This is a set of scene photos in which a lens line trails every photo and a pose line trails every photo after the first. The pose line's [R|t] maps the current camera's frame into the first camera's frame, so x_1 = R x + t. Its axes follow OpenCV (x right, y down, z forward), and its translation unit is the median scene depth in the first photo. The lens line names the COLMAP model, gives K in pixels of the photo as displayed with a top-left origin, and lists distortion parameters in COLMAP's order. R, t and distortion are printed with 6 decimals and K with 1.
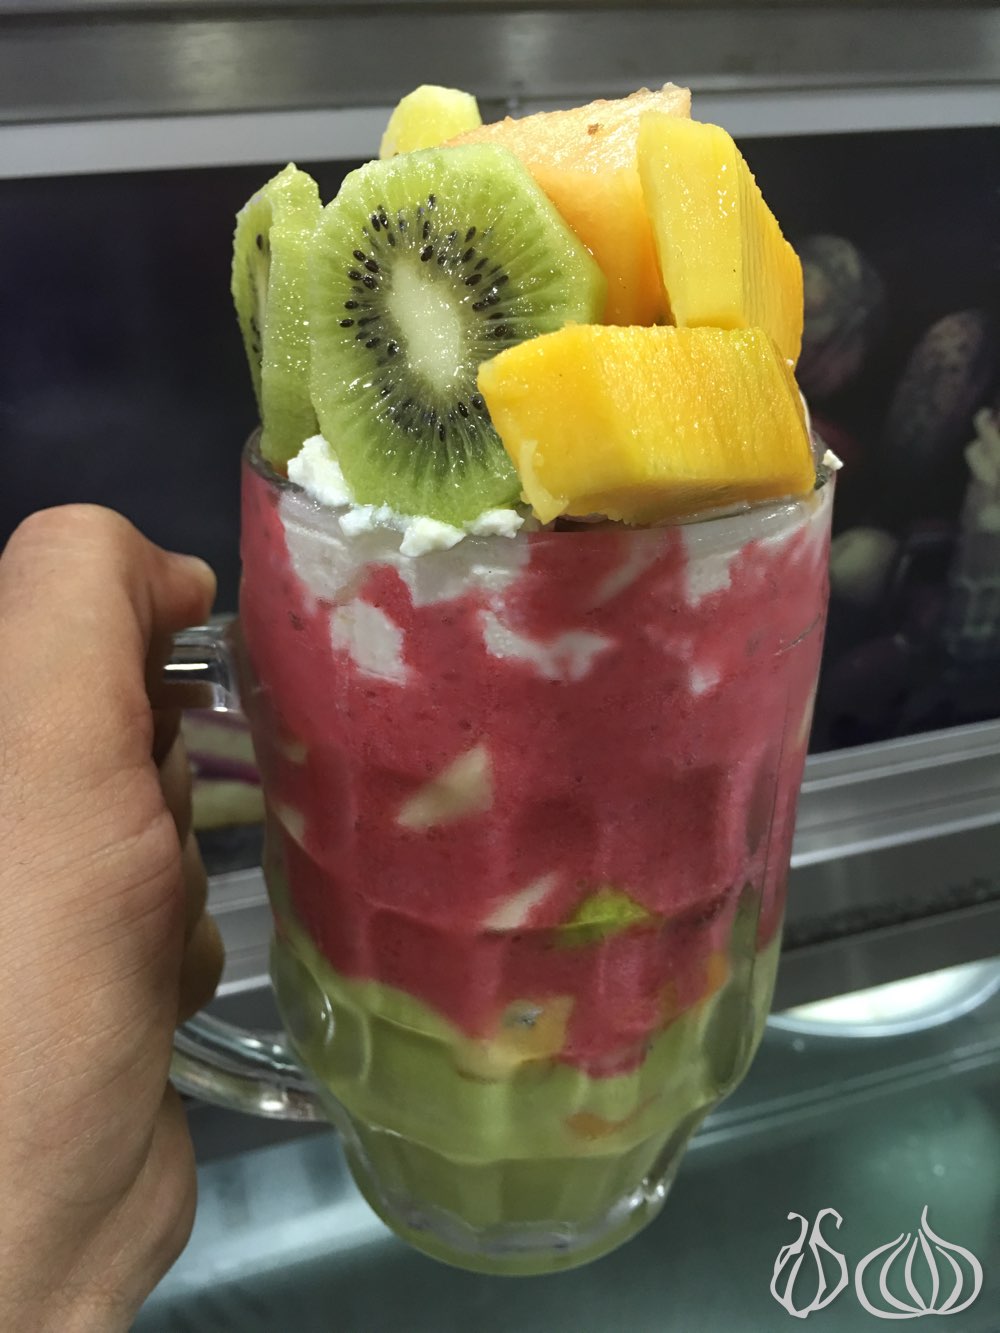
lens RADIAL K [[1143.3, 0, 504.8], [0, 1143.3, 641.8], [0, 0, 1]] dist [0.079164, -0.116157]
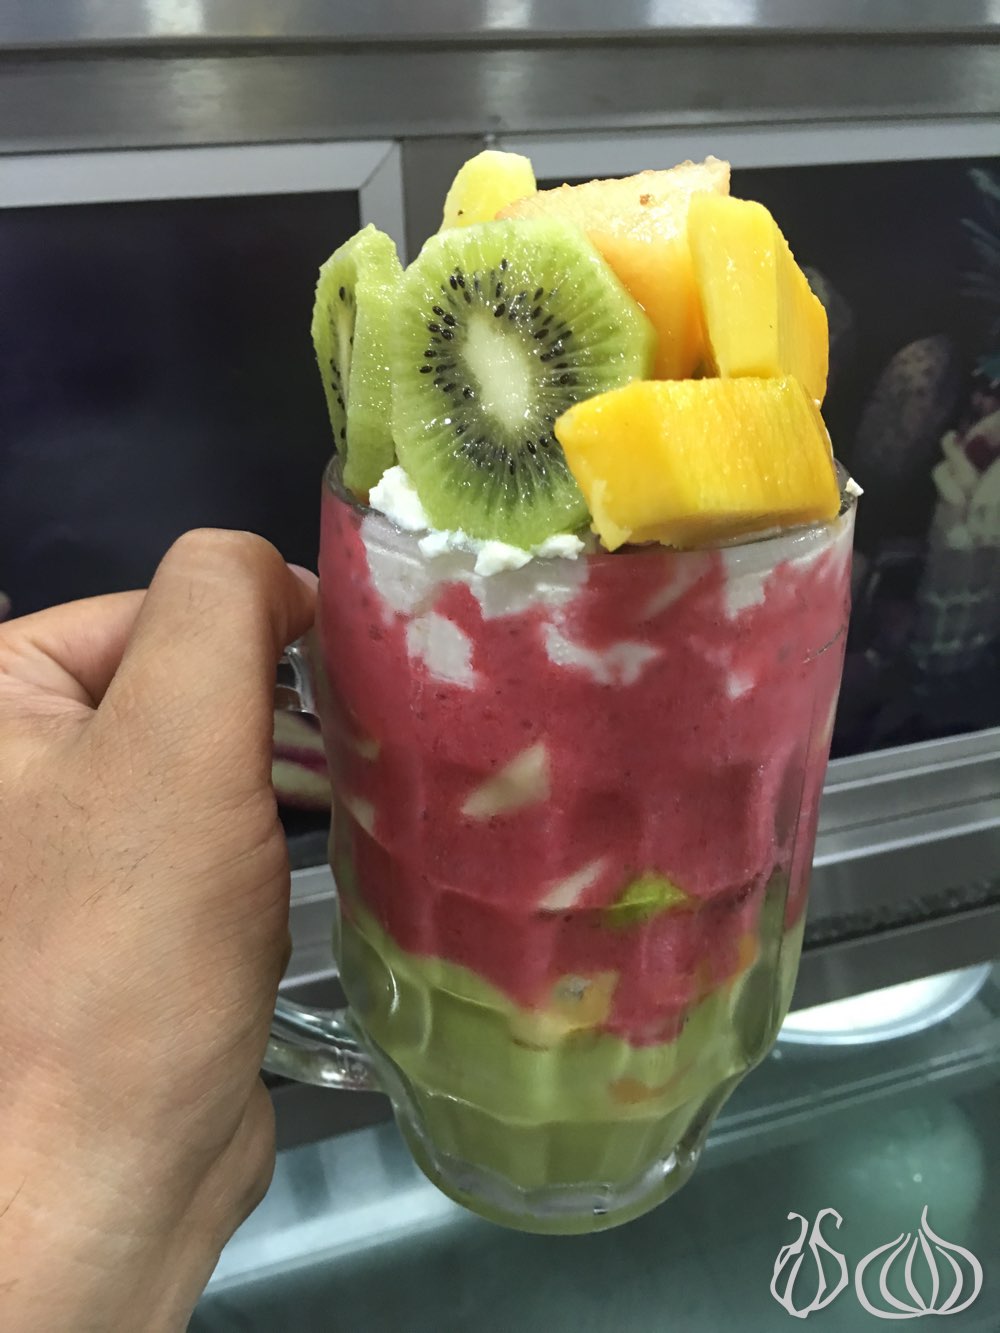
lens RADIAL K [[1143.3, 0, 504.1], [0, 1143.3, 639.7], [0, 0, 1]] dist [0.079164, -0.116157]
pose [[0.999965, 0.002241, -0.008022, -0.047822], [-0.002282, 0.999985, -0.005052, -0.004842], [0.008011, 0.005070, 0.999955, -0.122561]]
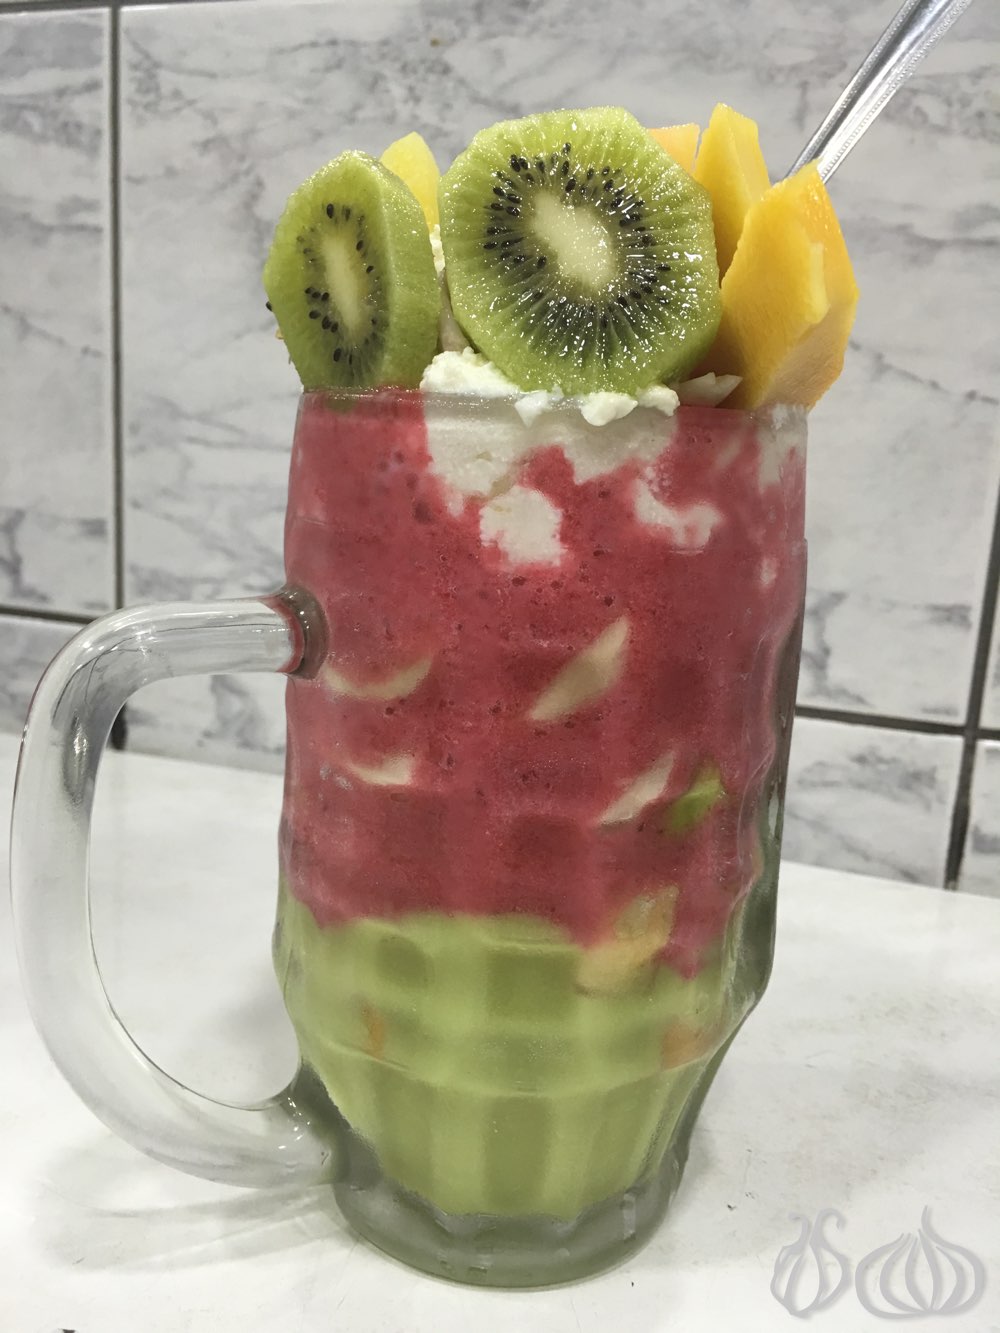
lens RADIAL K [[1143.3, 0, 491.3], [0, 1143.3, 667.3], [0, 0, 1]] dist [0.079164, -0.116157]
pose [[0.897241, -0.067283, 0.436384, -0.631769], [0.165678, 0.967410, -0.191490, 0.332575], [-0.409278, 0.244112, 0.879148, 0.082185]]
